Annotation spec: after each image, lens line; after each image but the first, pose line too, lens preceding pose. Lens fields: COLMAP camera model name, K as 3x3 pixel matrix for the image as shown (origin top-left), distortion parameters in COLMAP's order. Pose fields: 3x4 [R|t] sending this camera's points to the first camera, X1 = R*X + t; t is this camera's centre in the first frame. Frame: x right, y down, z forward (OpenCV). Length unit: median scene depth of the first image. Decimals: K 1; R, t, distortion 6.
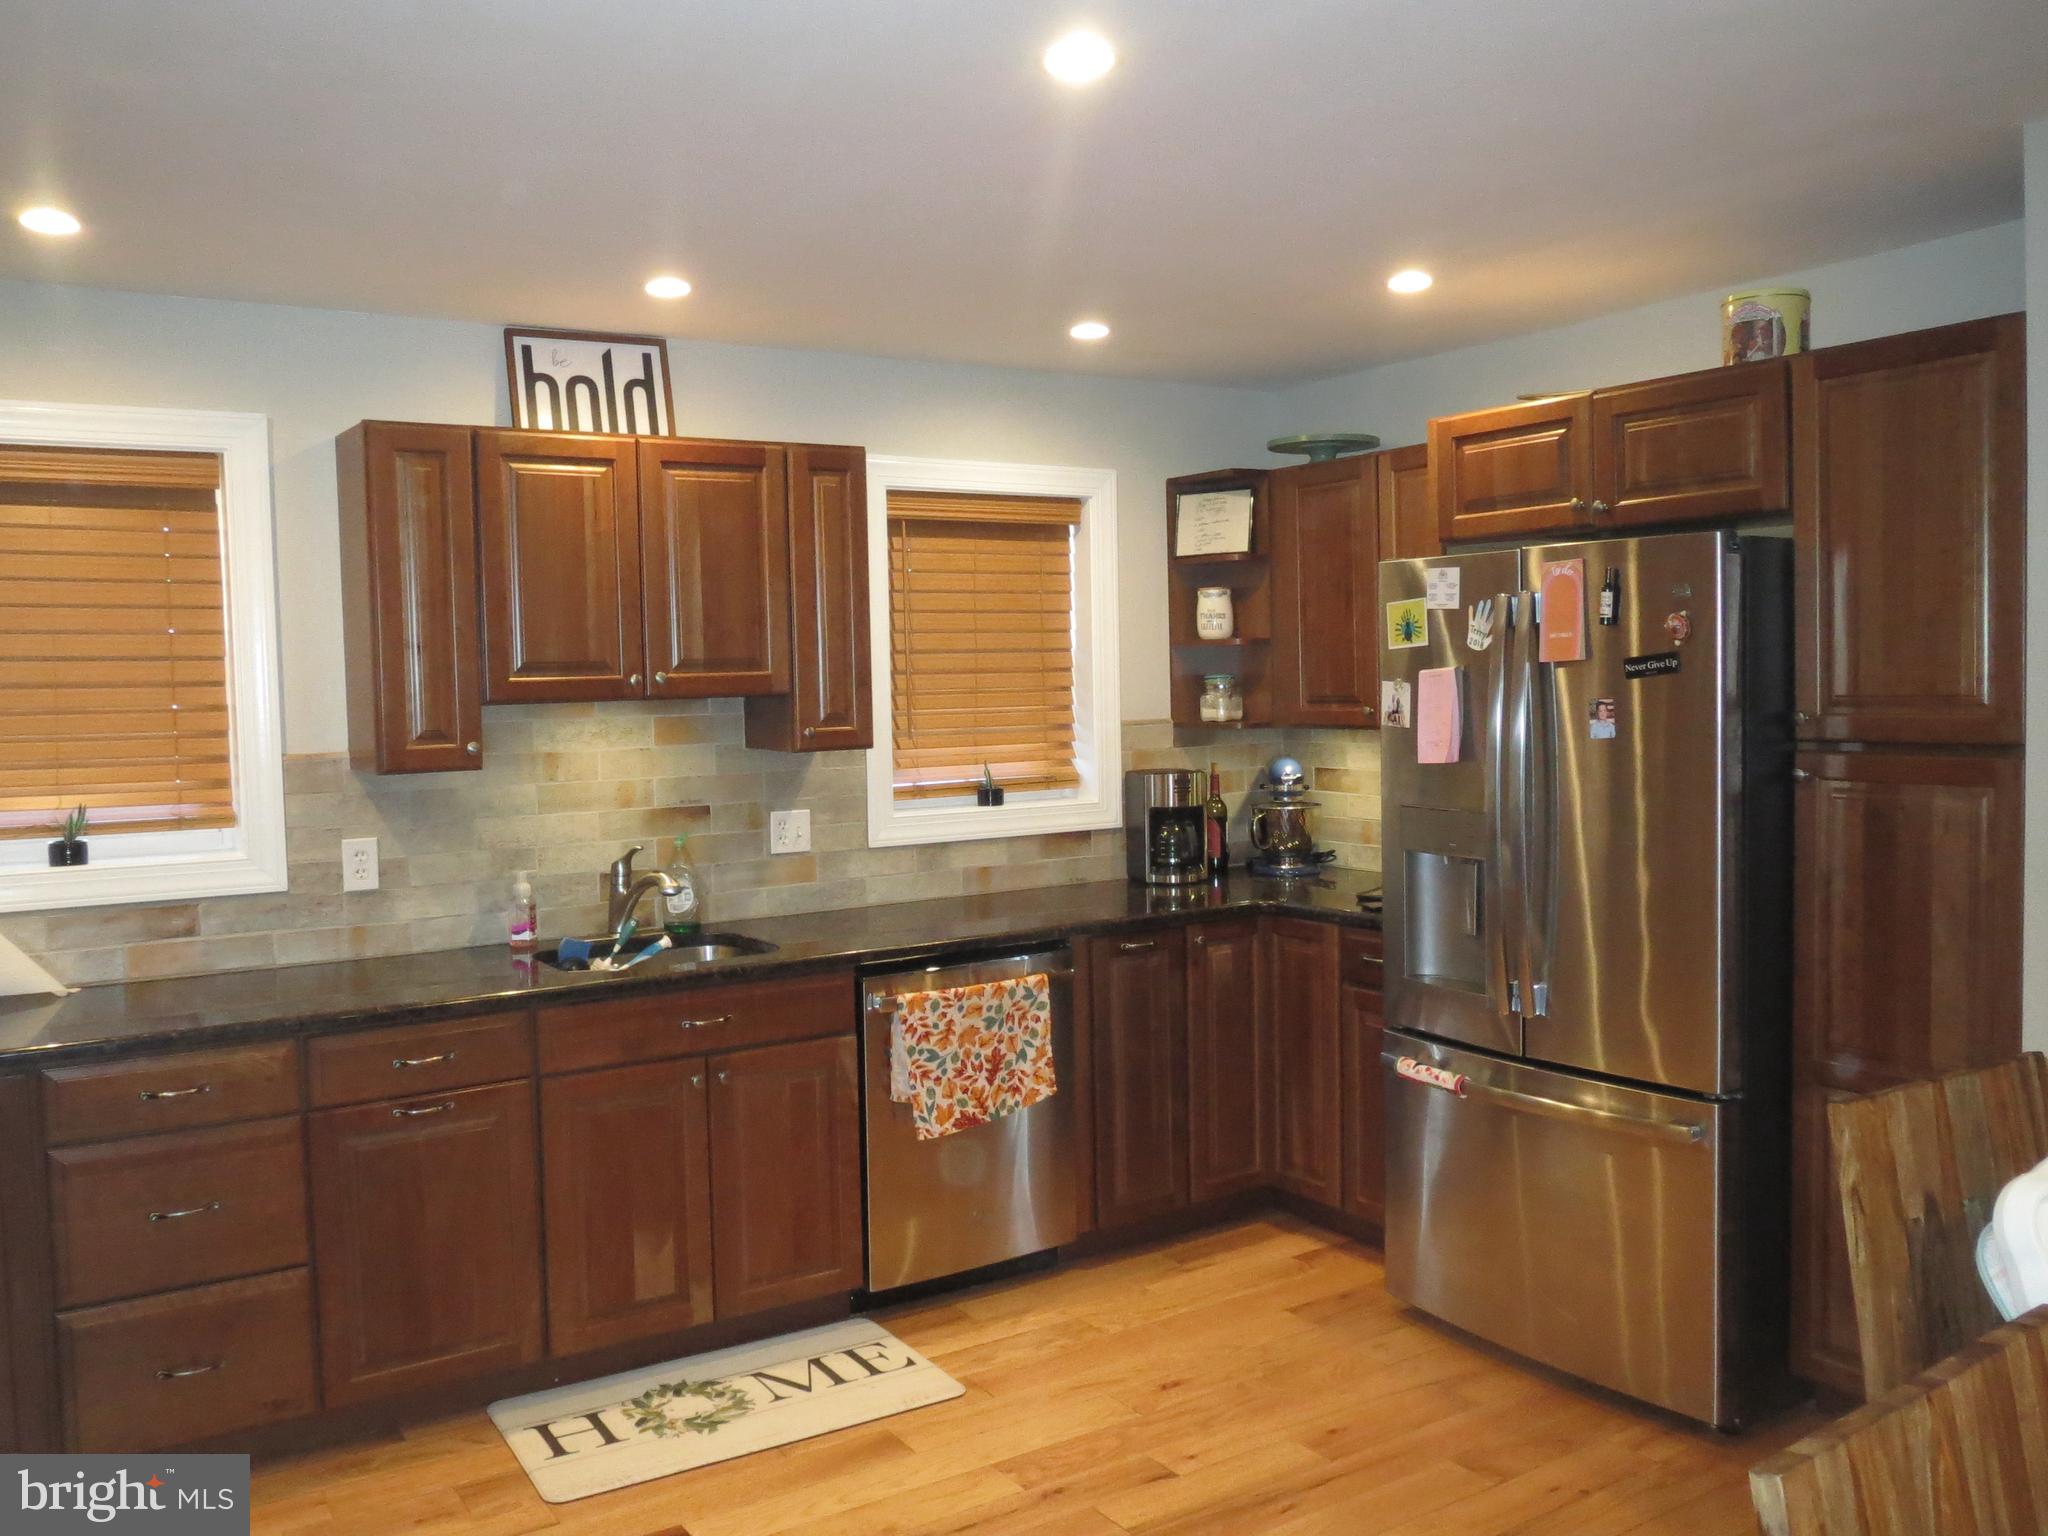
lens RADIAL K [[1696.0, 0, 1011.2], [0, 1696.0, 763.7], [0, 0, 1]] dist [-0.034981, 0.025159]
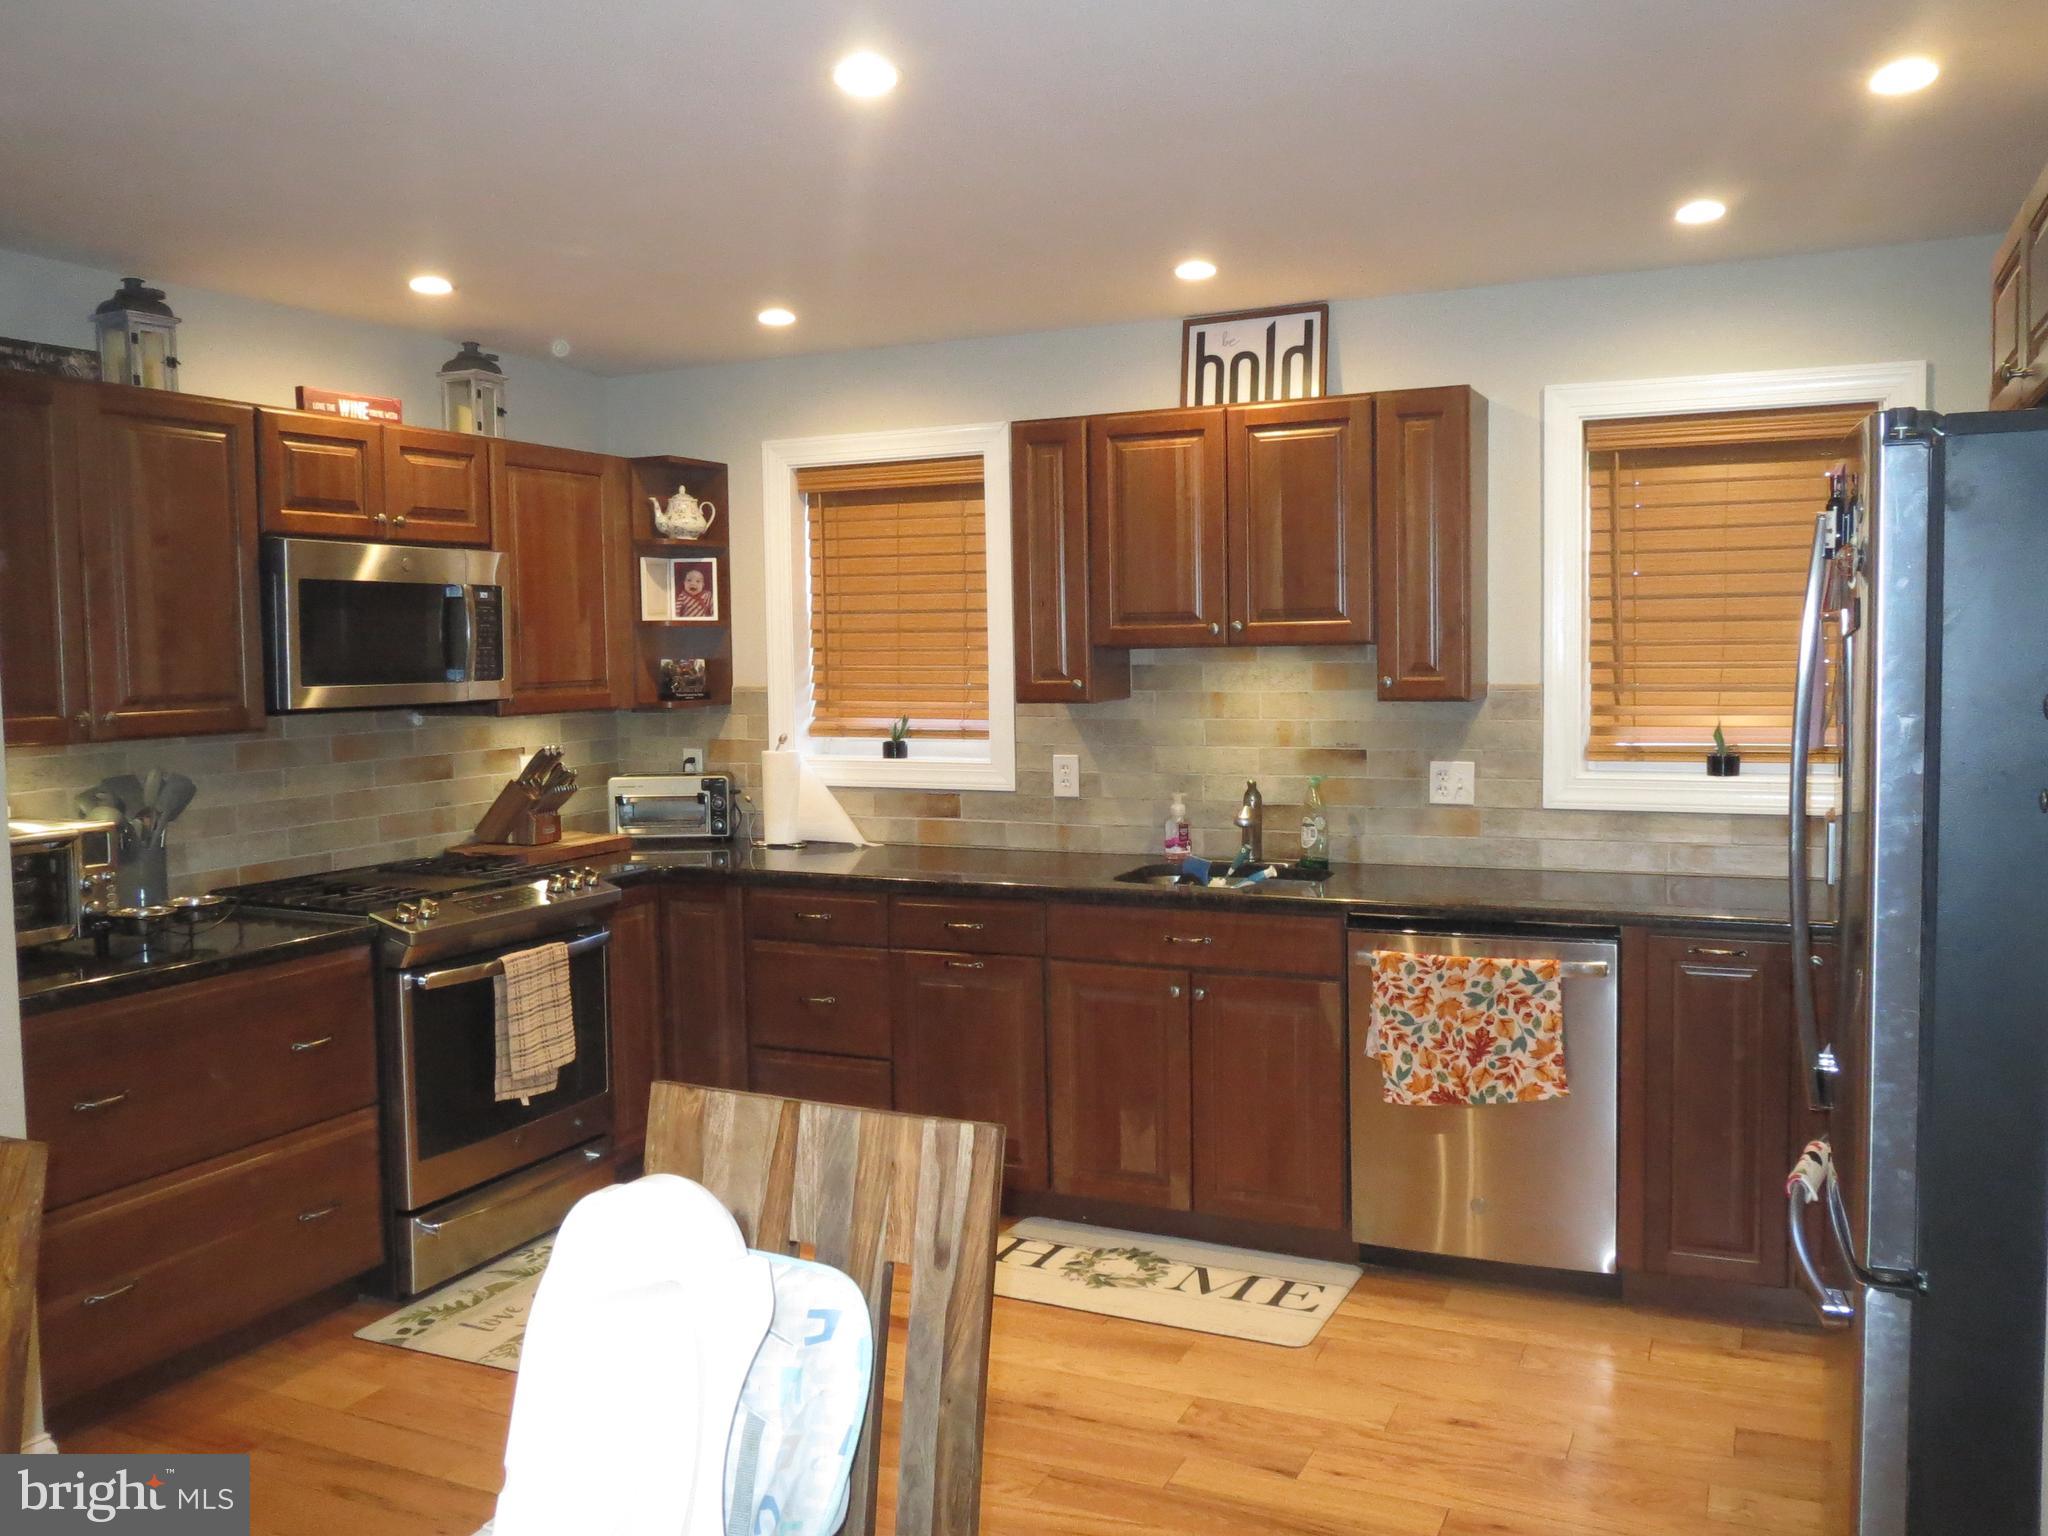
lens RADIAL K [[1696.0, 0, 1011.2], [0, 1696.0, 763.7], [0, 0, 1]] dist [-0.034981, 0.025159]
pose [[0.528516, 0.071444, -0.845911, 0.632496], [-0.040612, 0.997439, 0.058868, -0.020692], [0.847951, 0.003242, 0.530064, 0.293352]]
